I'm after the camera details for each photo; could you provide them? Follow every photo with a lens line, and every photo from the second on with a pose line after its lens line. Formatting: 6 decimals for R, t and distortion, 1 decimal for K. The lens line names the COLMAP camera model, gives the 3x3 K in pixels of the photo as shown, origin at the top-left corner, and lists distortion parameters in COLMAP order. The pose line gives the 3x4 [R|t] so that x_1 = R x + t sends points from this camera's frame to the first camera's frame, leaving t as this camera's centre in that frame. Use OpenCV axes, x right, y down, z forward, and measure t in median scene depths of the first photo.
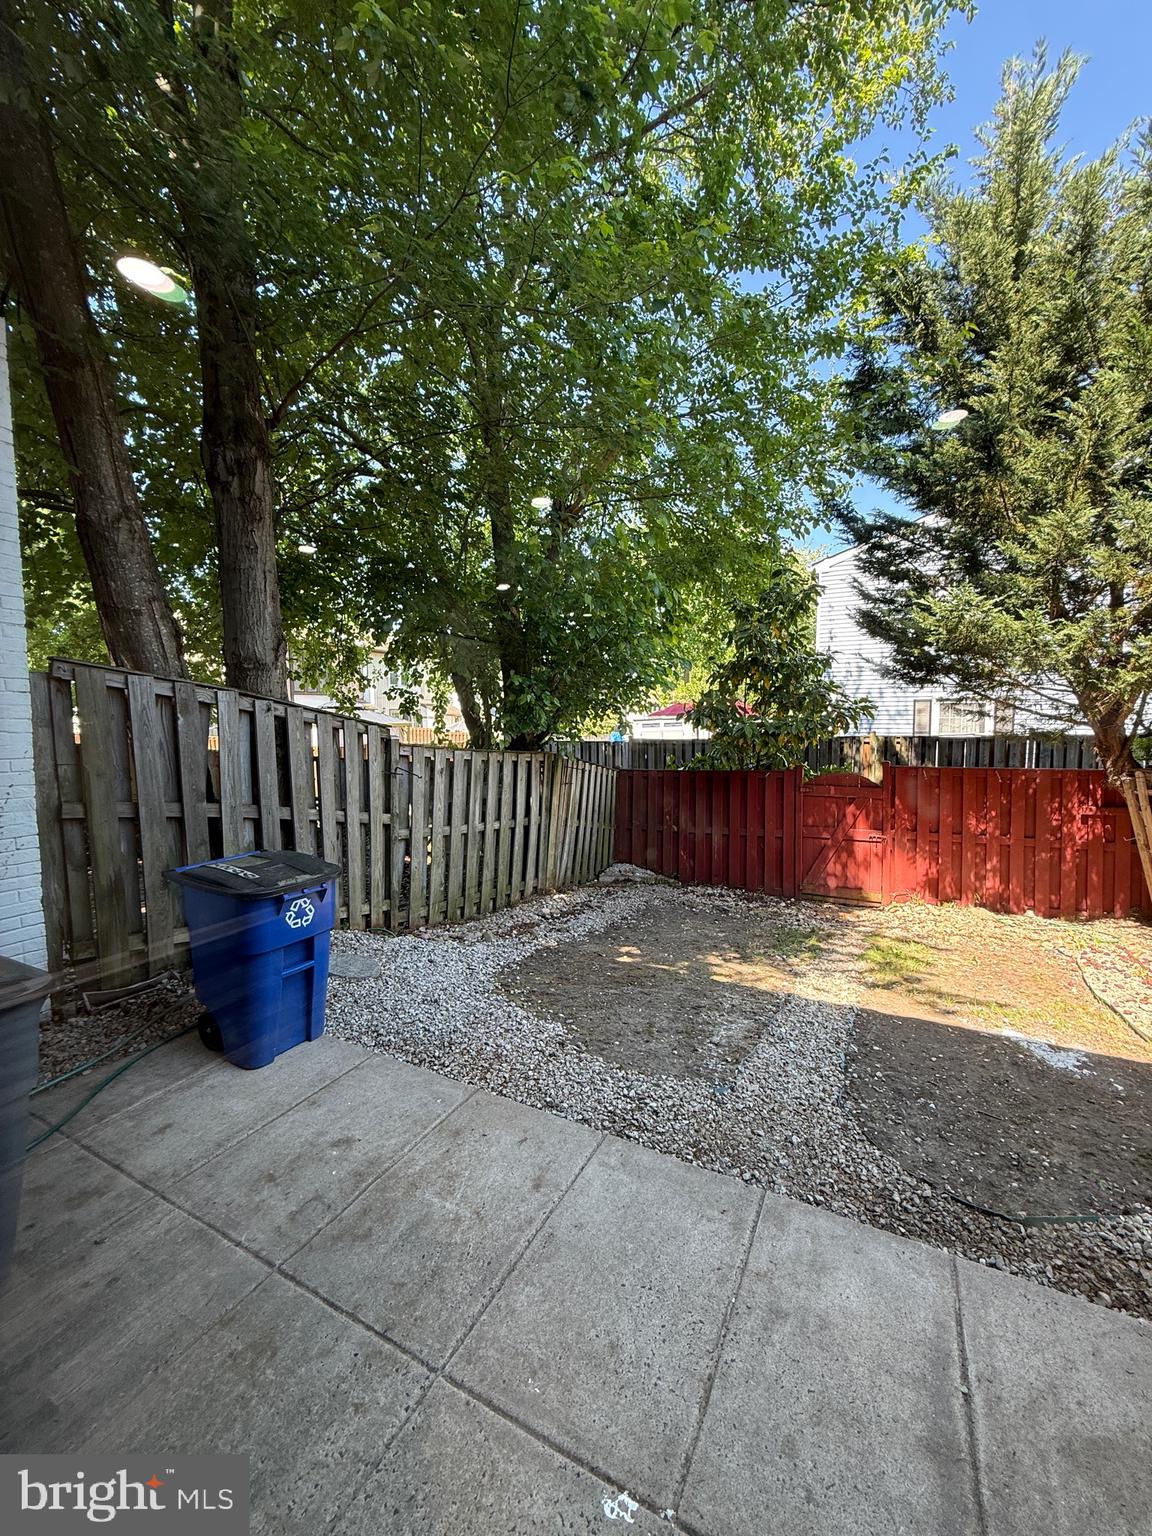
lens RADIAL K [[611.4, 0, 578.0], [0, 611.4, 757.7], [0, 0, 1]] dist [-0.000509, 0.000281]
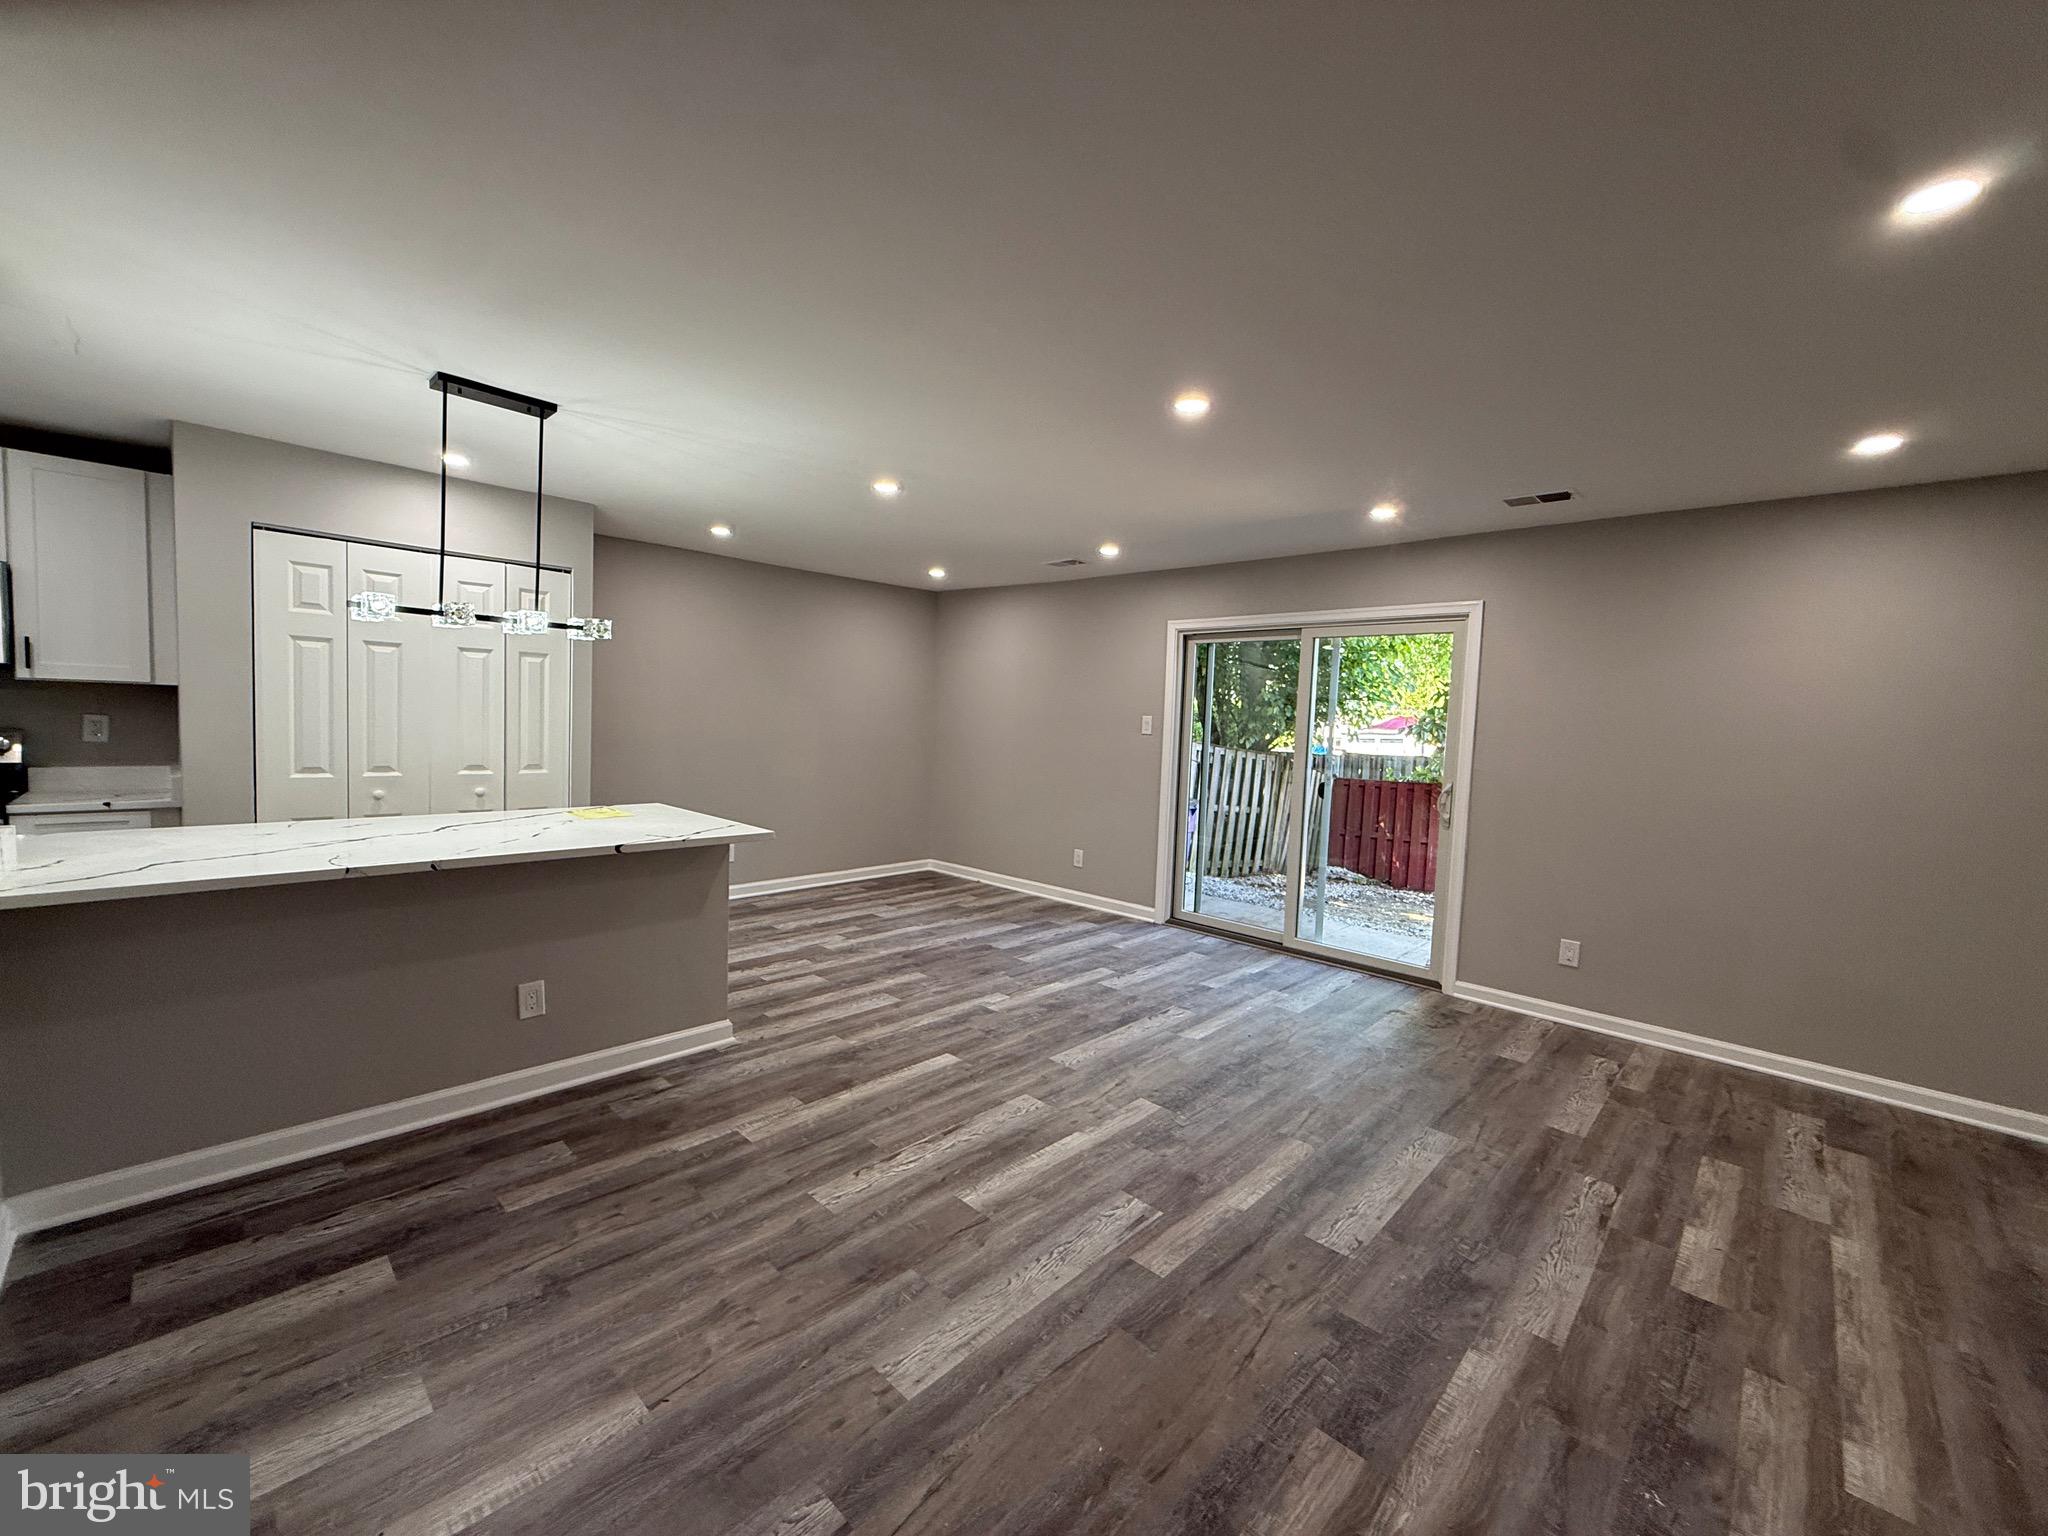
lens RADIAL K [[815.2, 0, 1017.9], [0, 815.2, 766.9], [0, 0, 1]] dist [-0.000509, 0.000281]
pose [[0.960689, 0.056809, -0.271751, -0.108919], [-0.060161, 0.998181, -0.004012, 0.054113], [0.271029, 0.020203, 0.962359, -0.693978]]
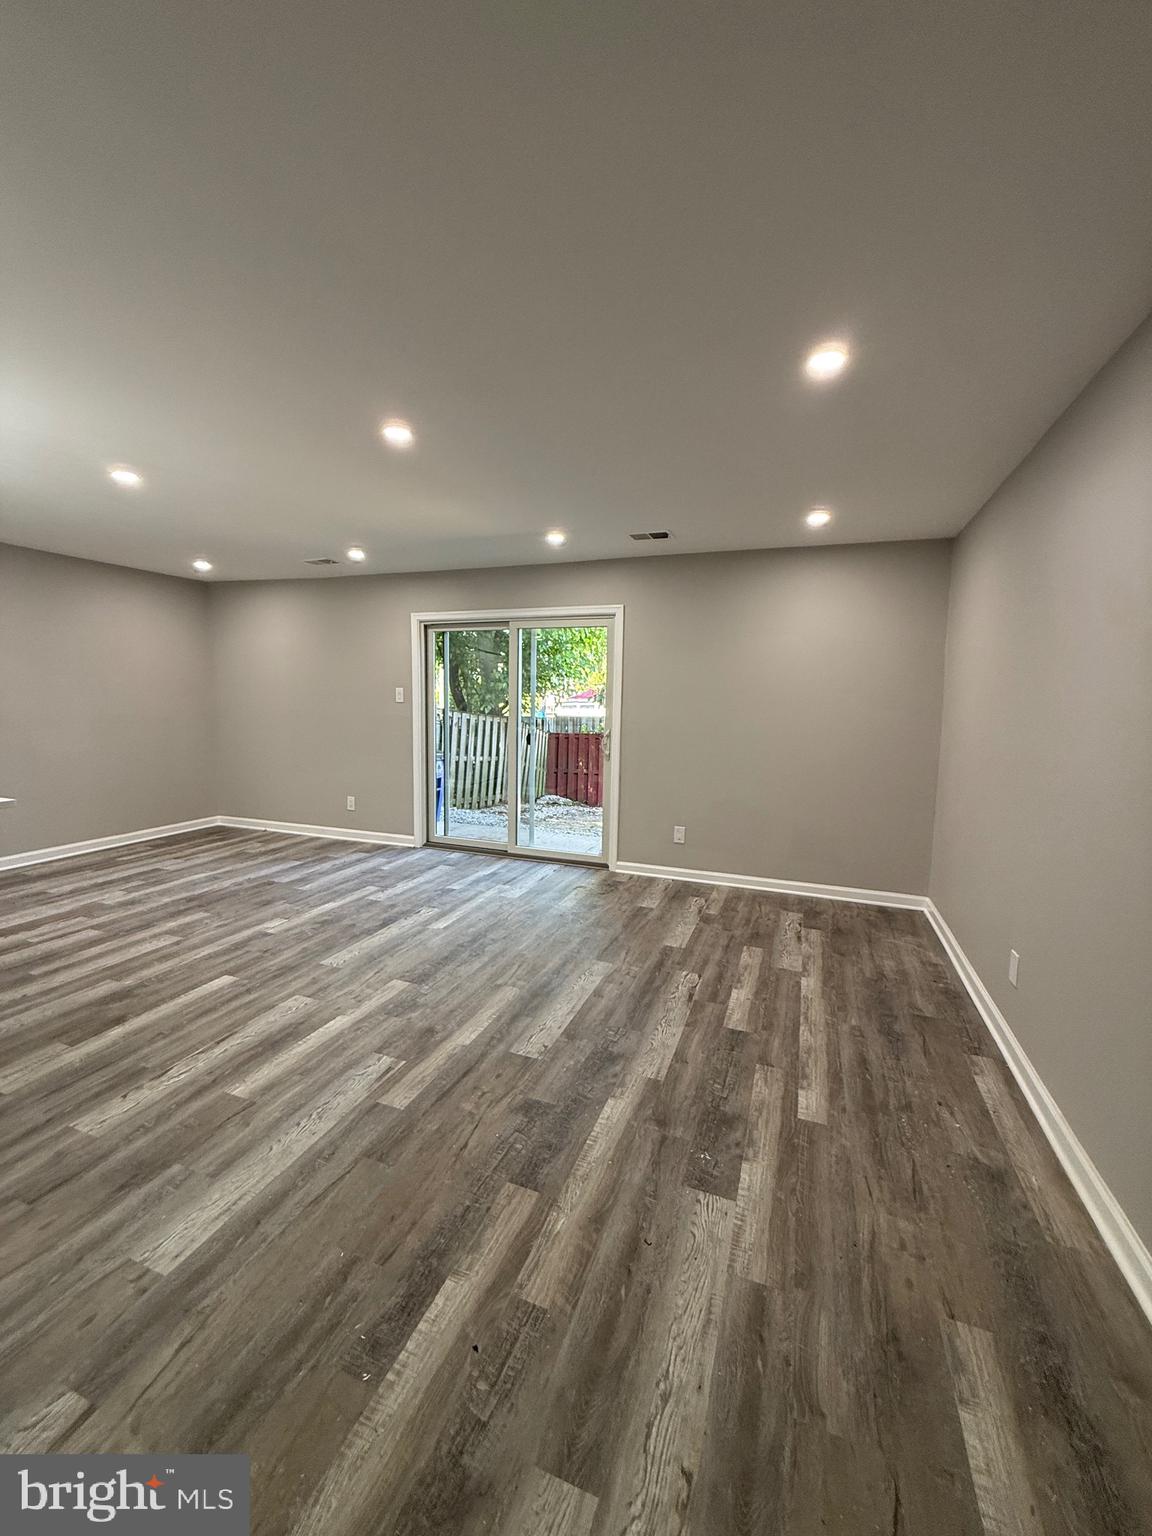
lens RADIAL K [[611.4, 0, 572.2], [0, 611.4, 765.8], [0, 0, 1]] dist [-0.000509, 0.000281]
pose [[0.992126, 0.006930, 0.125055, -0.088661], [-0.011778, 0.999206, 0.038071, 0.058398], [-0.124692, -0.039244, 0.991419, -0.685276]]
